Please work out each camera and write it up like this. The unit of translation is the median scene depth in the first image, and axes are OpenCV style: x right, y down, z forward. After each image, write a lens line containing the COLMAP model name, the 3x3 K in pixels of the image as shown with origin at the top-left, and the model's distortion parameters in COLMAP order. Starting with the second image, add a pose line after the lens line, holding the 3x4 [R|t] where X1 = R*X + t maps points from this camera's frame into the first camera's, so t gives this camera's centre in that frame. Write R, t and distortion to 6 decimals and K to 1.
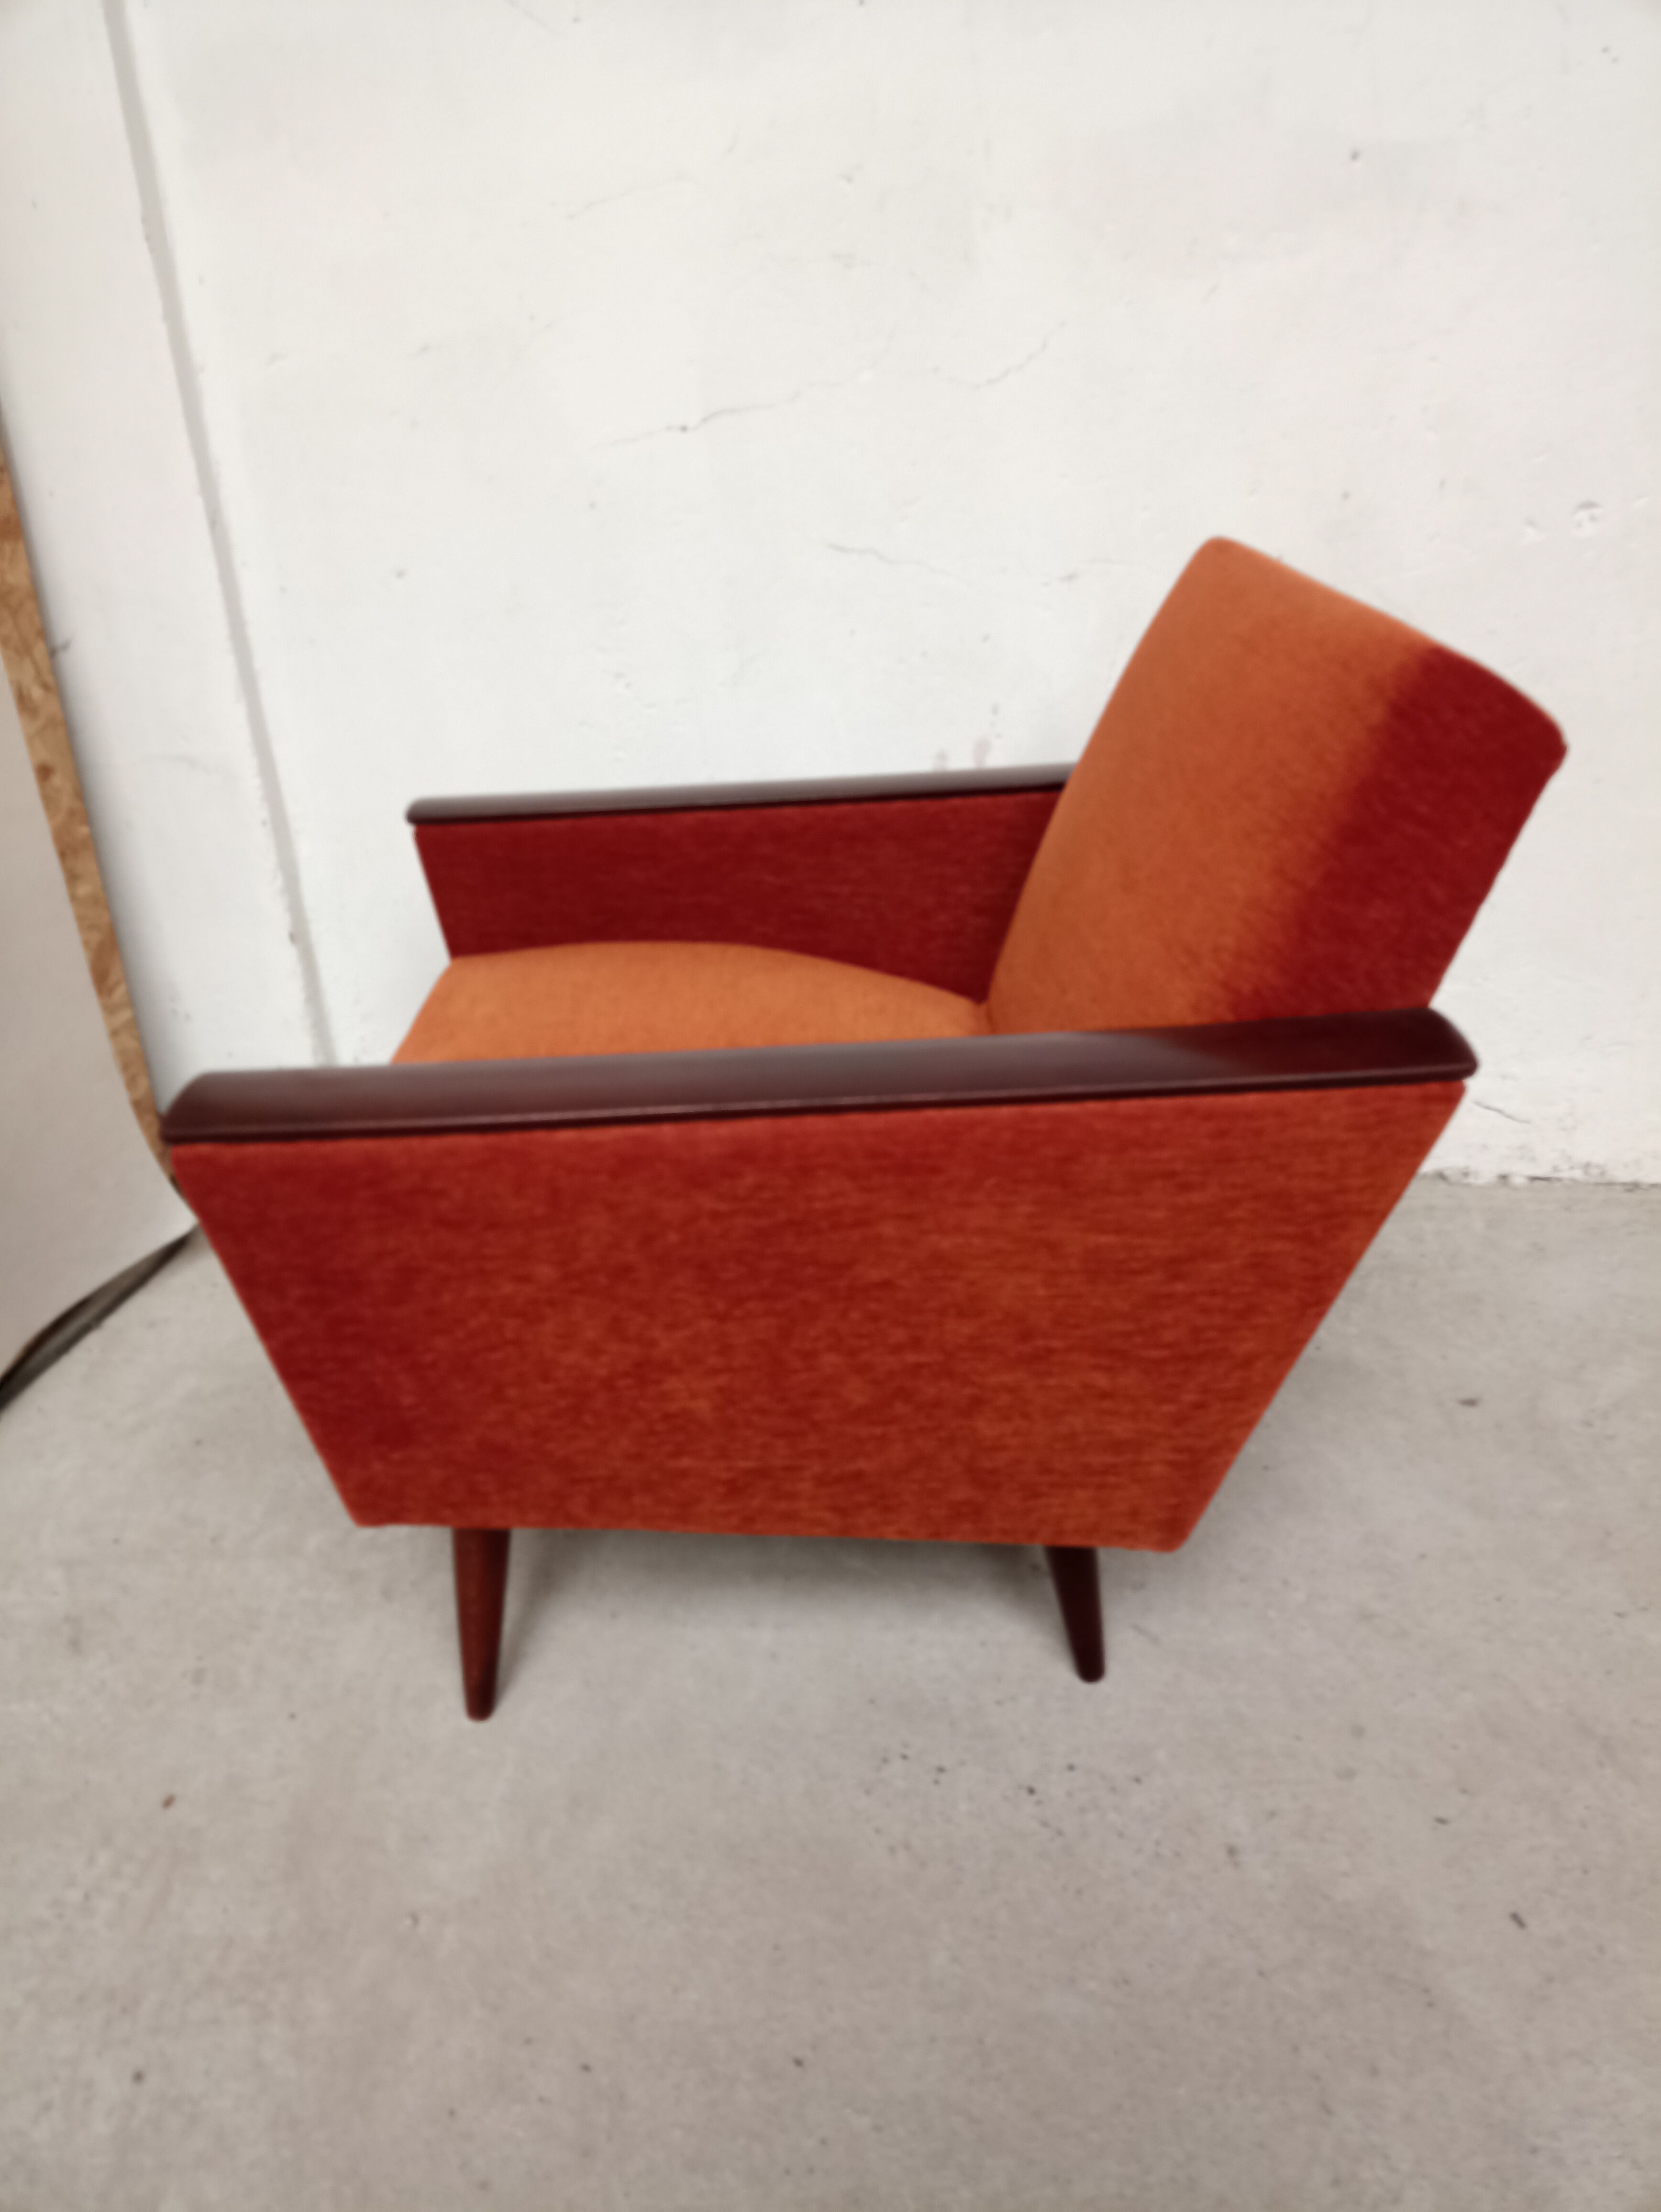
lens RADIAL K [[1606.3, 0, 824.7], [0, 1606.3, 1123.5], [0, 0, 1]] dist [0.050699, -0.026419]
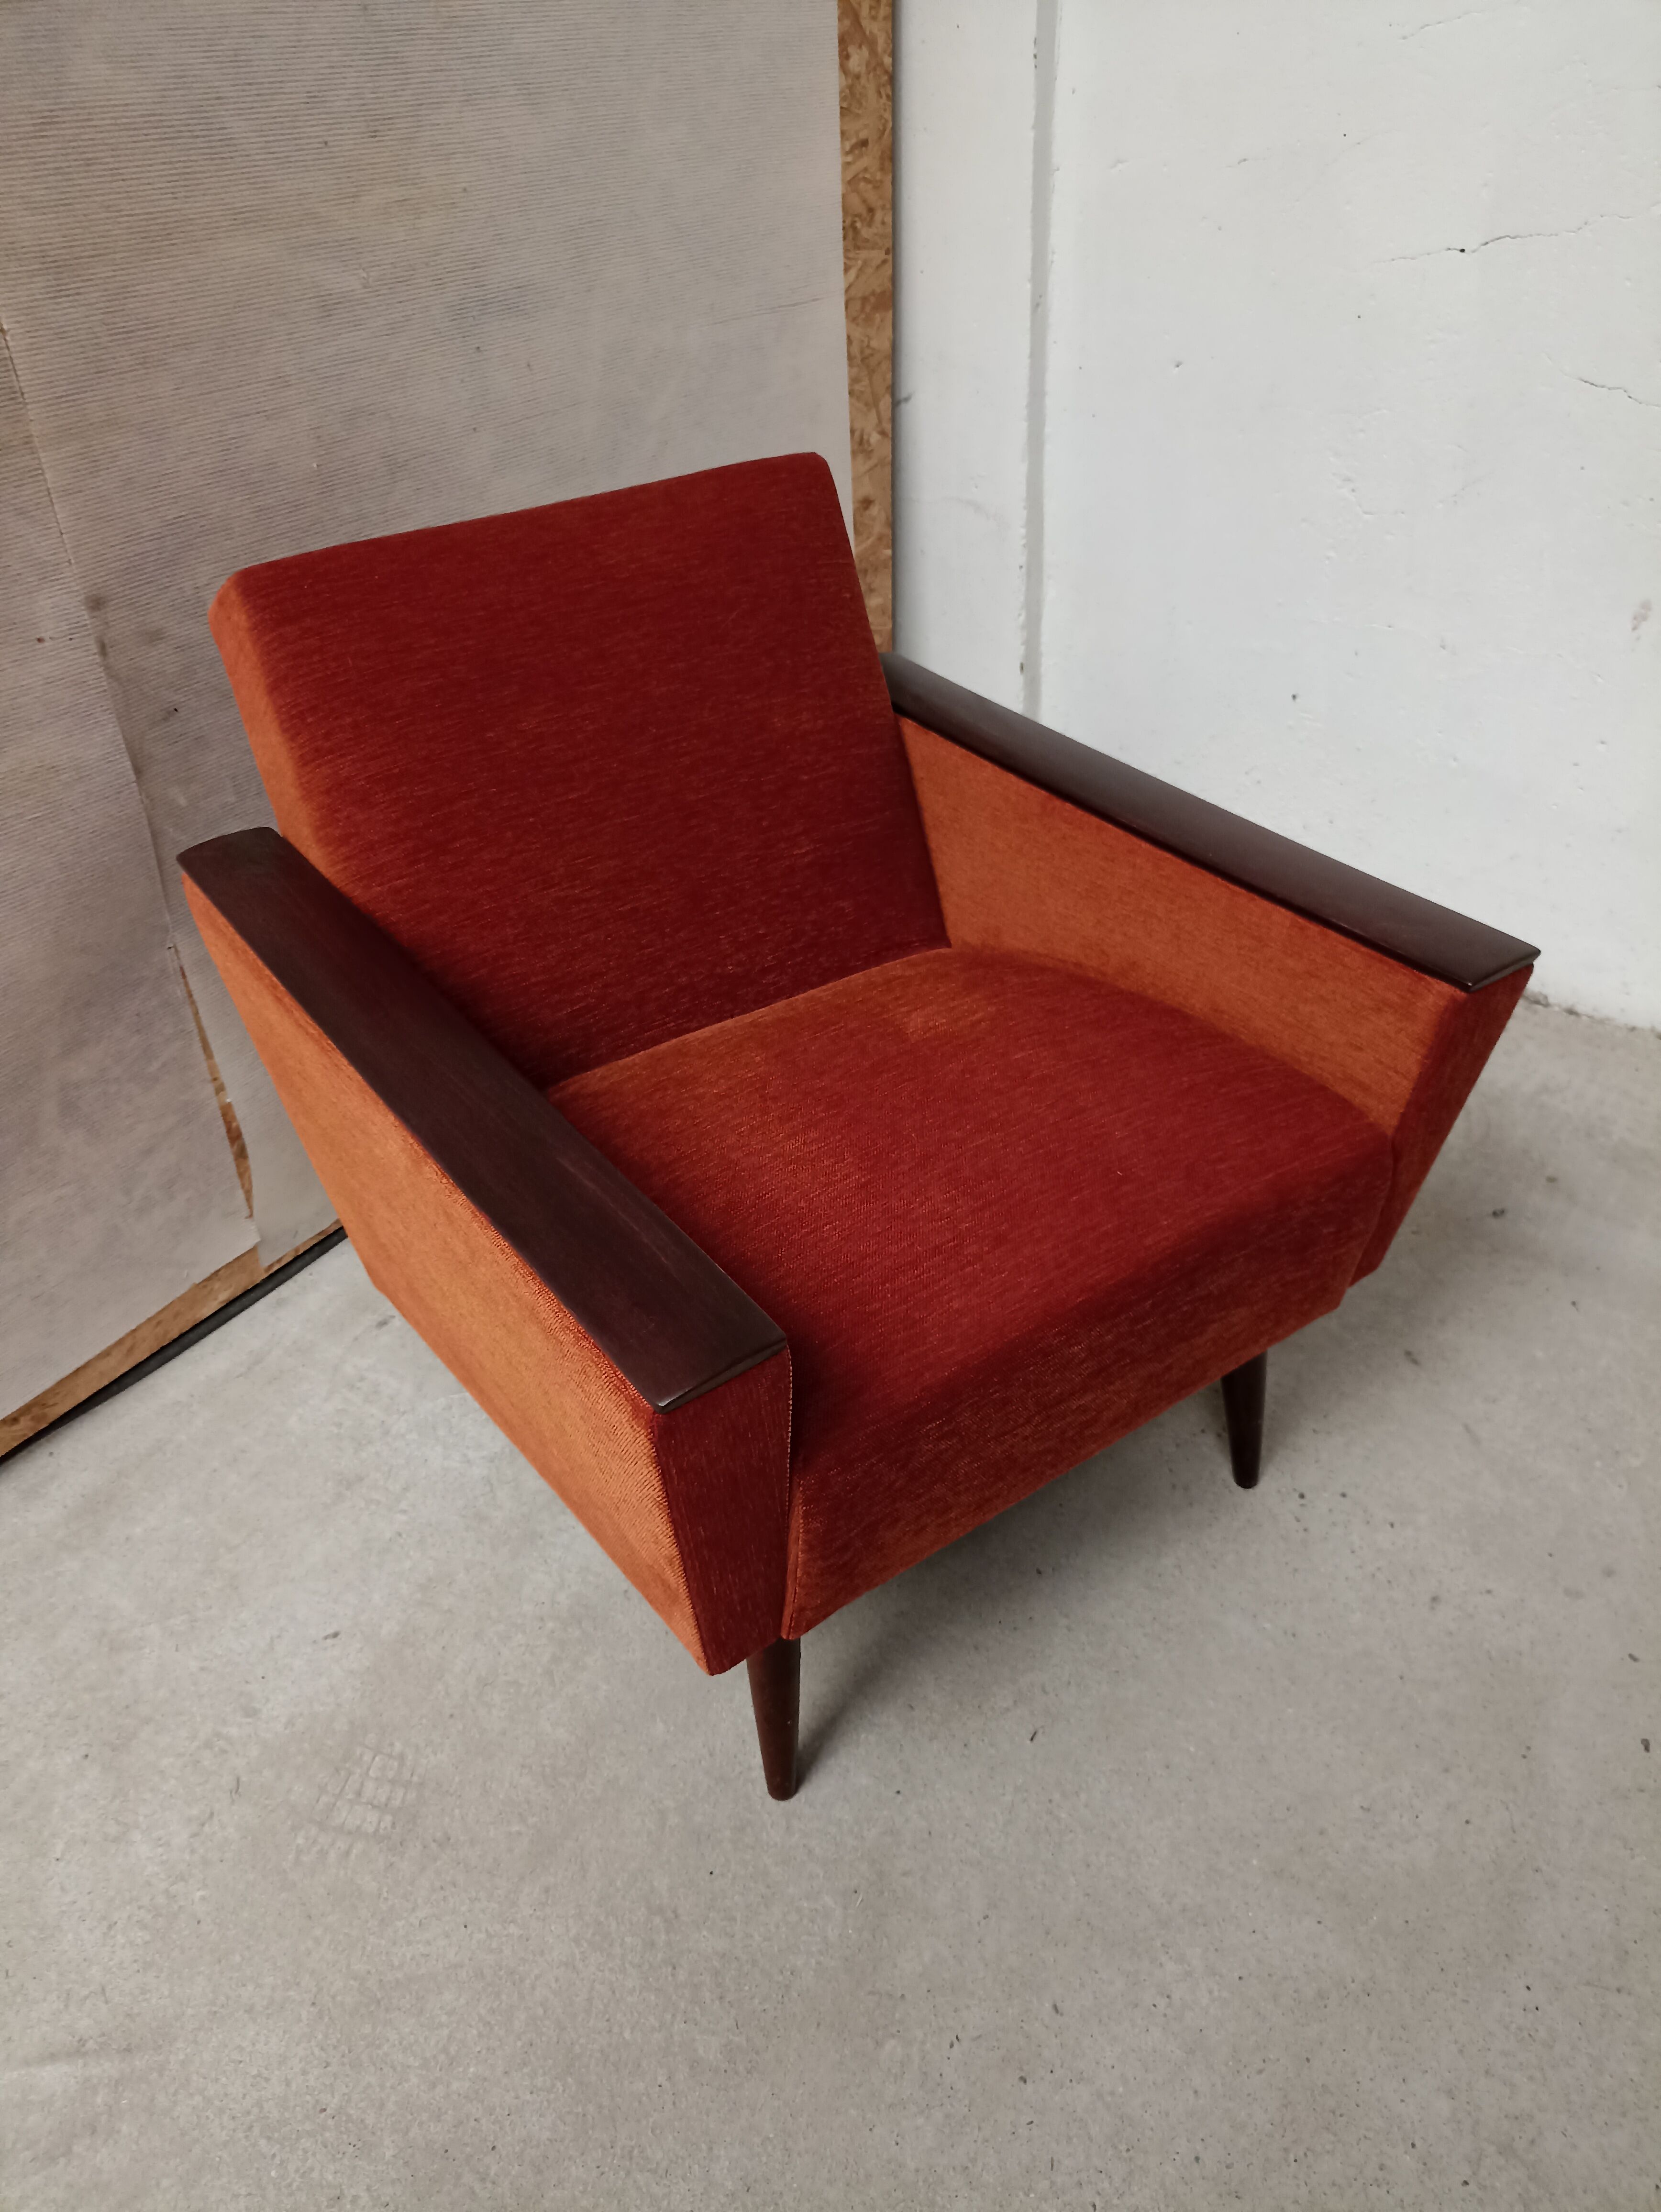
lens RADIAL K [[1622.9, 0, 829.3], [0, 1622.9, 1123.5], [0, 0, 1]] dist [0.025173, -0.000839]
pose [[0.850010, 0.308616, -0.426895, 0.242612], [-0.227131, 0.945927, 0.231591, -0.061711], [0.475285, -0.099894, 0.874143, -0.220901]]
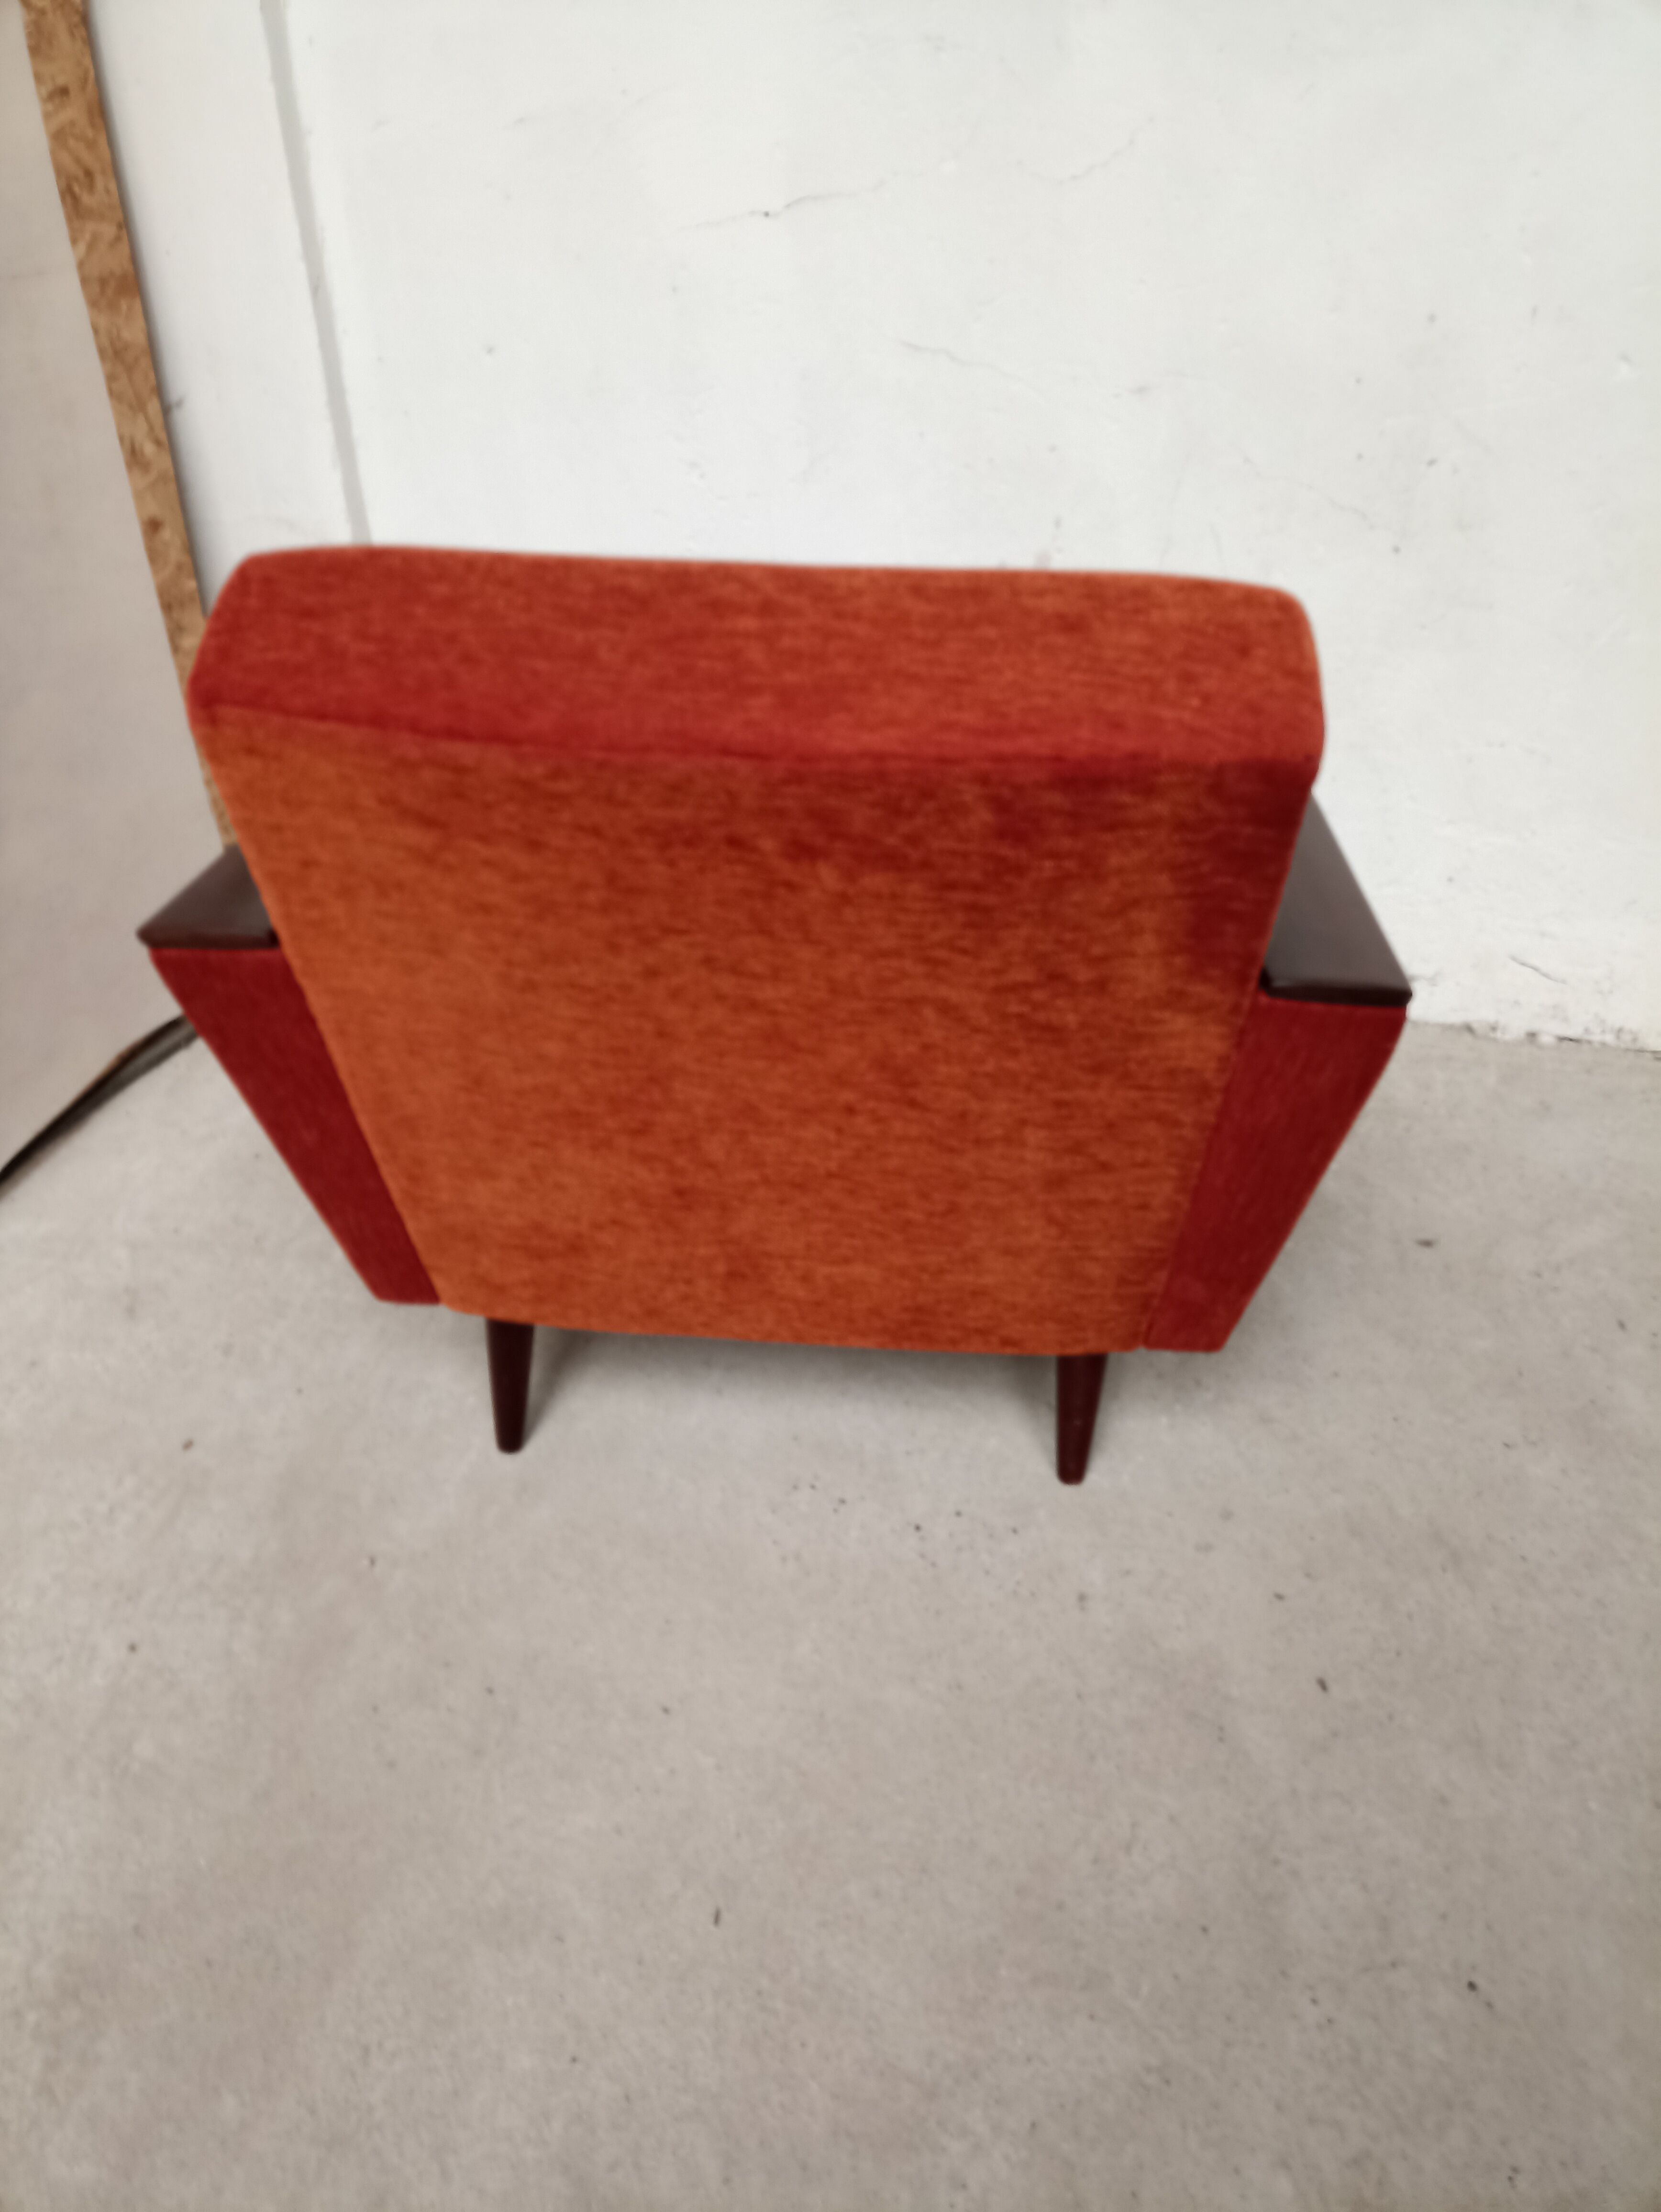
lens RADIAL K [[1606.3, 0, 818.9], [0, 1606.3, 1116.7], [0, 0, 1]] dist [0.050699, -0.026419]
pose [[0.990255, 0.099876, -0.097053, 0.127604], [-0.087881, 0.988771, 0.120866, 0.000746], [0.108035, -0.111159, 0.987913, -0.073820]]
